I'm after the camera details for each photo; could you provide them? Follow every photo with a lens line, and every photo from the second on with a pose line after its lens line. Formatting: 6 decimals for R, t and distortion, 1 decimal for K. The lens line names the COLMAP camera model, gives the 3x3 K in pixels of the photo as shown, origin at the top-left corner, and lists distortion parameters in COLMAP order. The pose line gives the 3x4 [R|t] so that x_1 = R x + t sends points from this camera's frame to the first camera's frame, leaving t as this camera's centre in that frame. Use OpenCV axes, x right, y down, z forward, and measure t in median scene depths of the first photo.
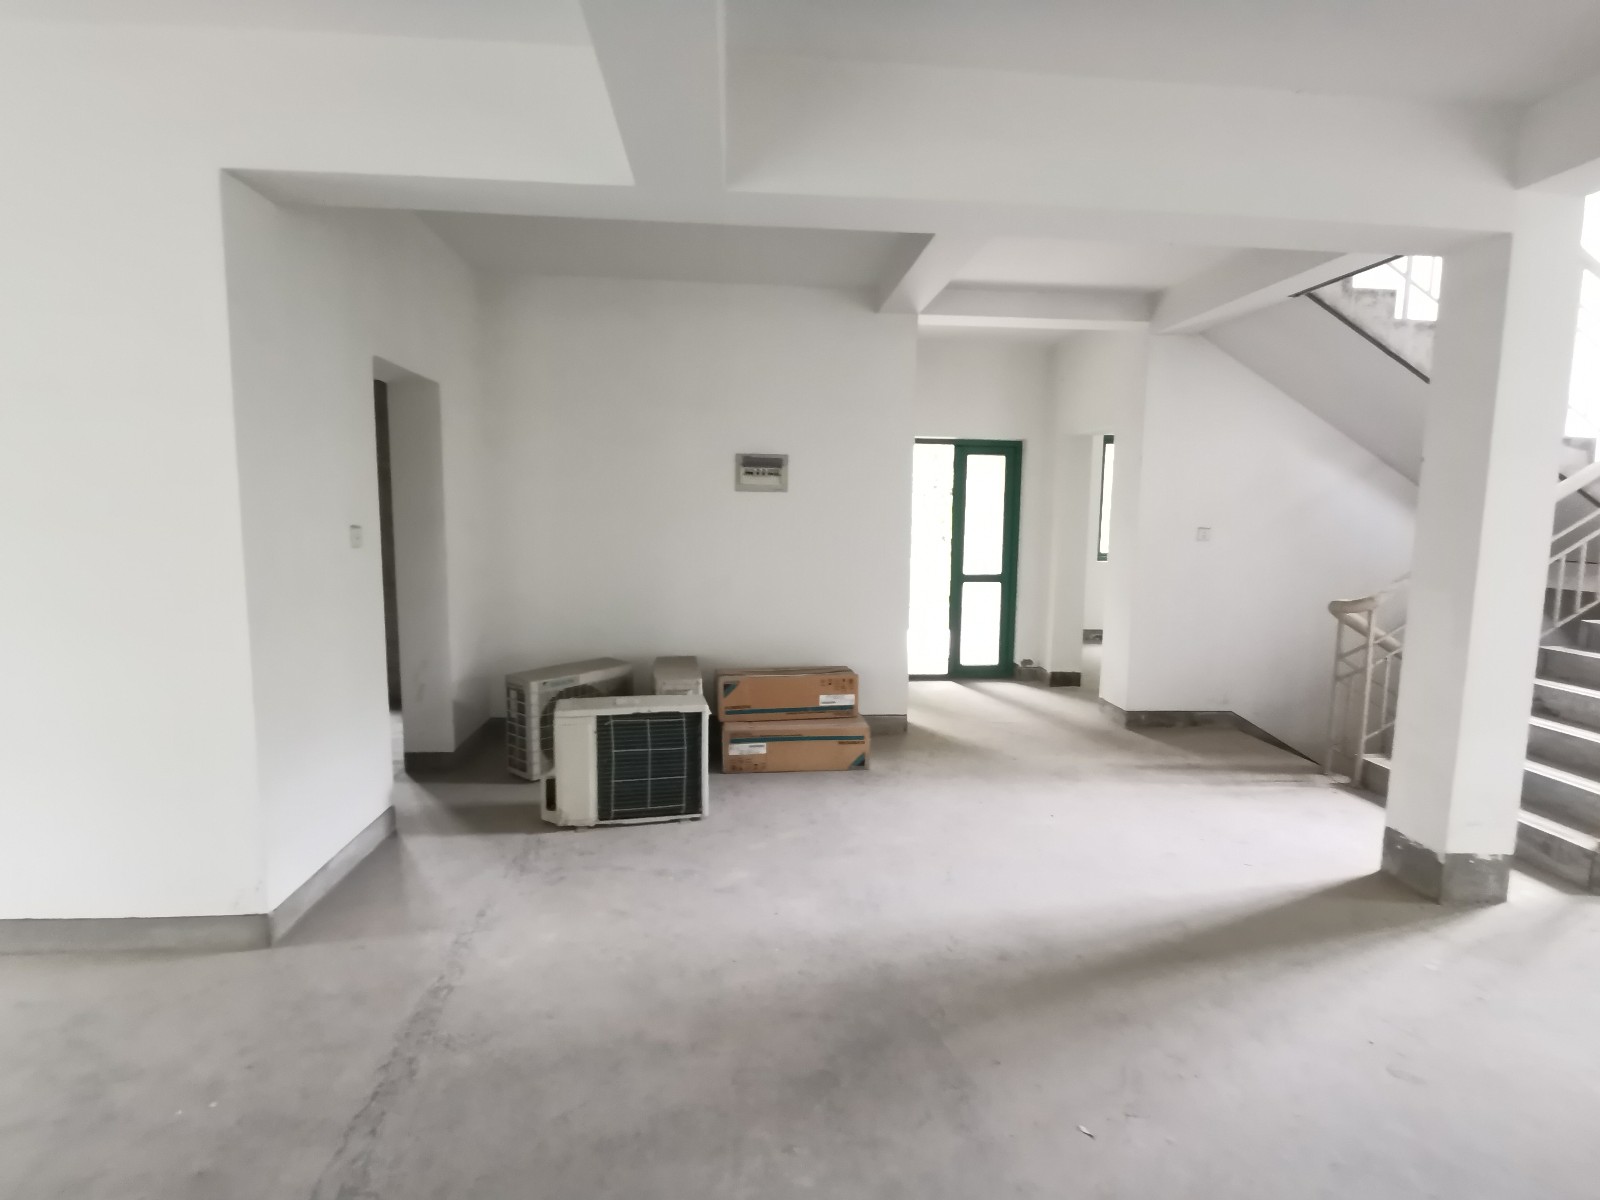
lens RADIAL K [[772.2, 0, 803.9], [0, 772.2, 600.0], [0, 0, 1]] dist [-0.014181, -0.003556]
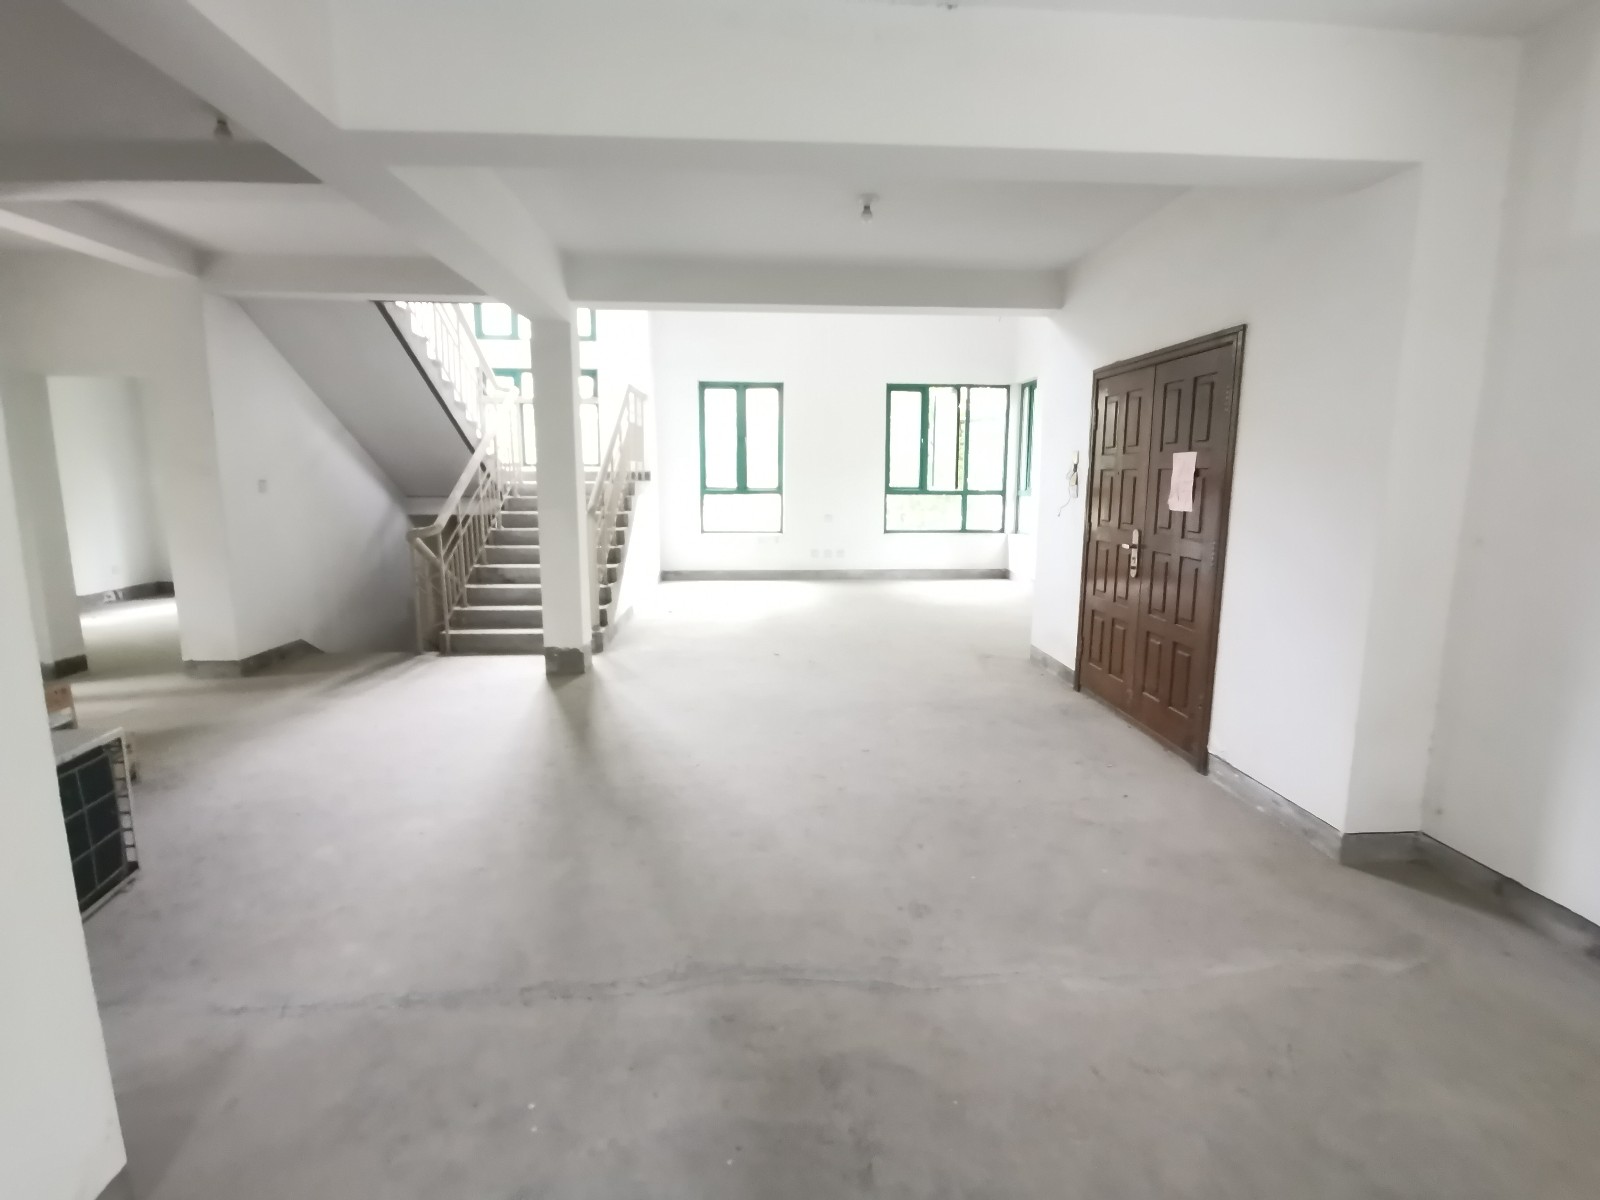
lens RADIAL K [[772.2, 0, 805.3], [0, 772.2, 604.8], [0, 0, 1]] dist [-0.014181, -0.003556]
pose [[0.017747, -0.179294, 0.983635, -0.862633], [0.110502, 0.978115, 0.176294, -0.040532], [-0.993717, 0.105565, 0.037171, 0.301350]]
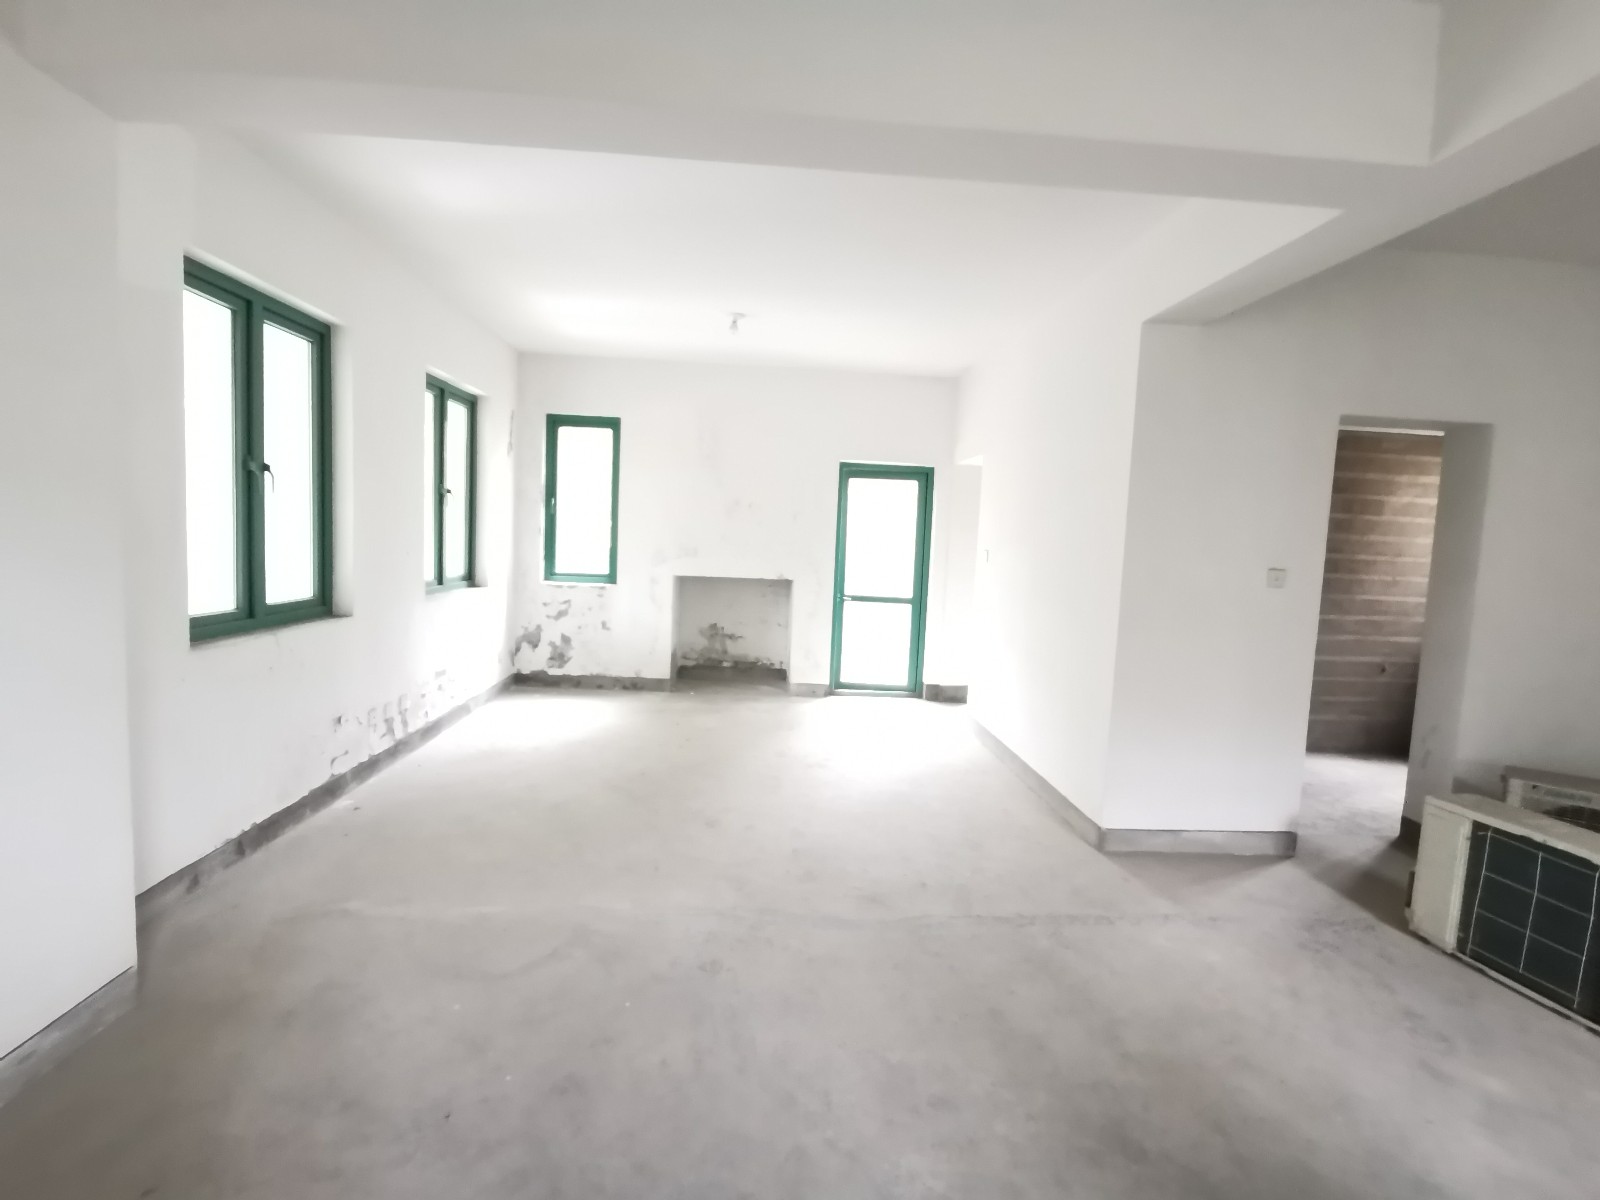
lens RADIAL K [[772.2, 0, 791.4], [0, 772.2, 604.5], [0, 0, 1]] dist [-0.014181, -0.003556]
pose [[-0.054192, 0.077215, -0.995541, 0.532174], [-0.155577, 0.984177, 0.084802, -0.025342], [0.986336, 0.159478, -0.041322, 0.301101]]
